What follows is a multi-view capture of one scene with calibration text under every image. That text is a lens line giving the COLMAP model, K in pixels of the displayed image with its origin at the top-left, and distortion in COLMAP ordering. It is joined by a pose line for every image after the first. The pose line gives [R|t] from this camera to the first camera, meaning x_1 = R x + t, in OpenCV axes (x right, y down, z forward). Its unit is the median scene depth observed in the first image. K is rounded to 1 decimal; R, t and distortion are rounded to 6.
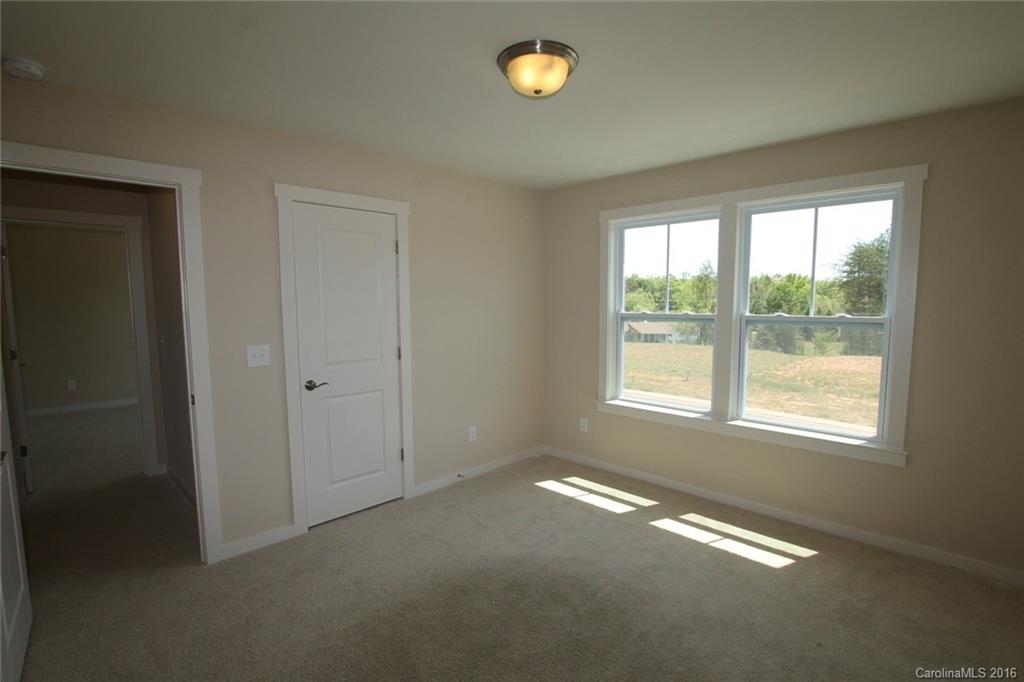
lens RADIAL K [[514.9, 0, 509.5], [0, 514.9, 325.2], [0, 0, 1]] dist [-0.000115, 0.000307]
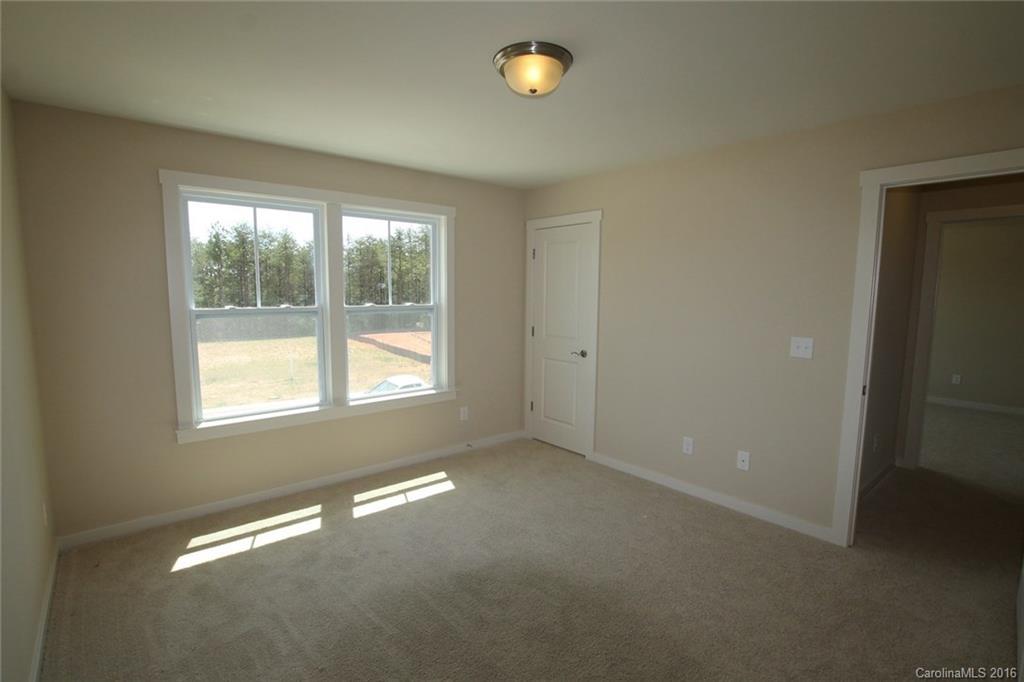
lens RADIAL K [[486.7, 0, 513.8], [0, 486.7, 345.6], [0, 0, 1]] dist [-0.014878, 0.001065]
pose [[0.084889, -0.110959, 0.990193, -0.531824], [0.047109, 0.993116, 0.107248, -0.030442], [-0.995276, 0.037543, 0.089532, 0.527599]]
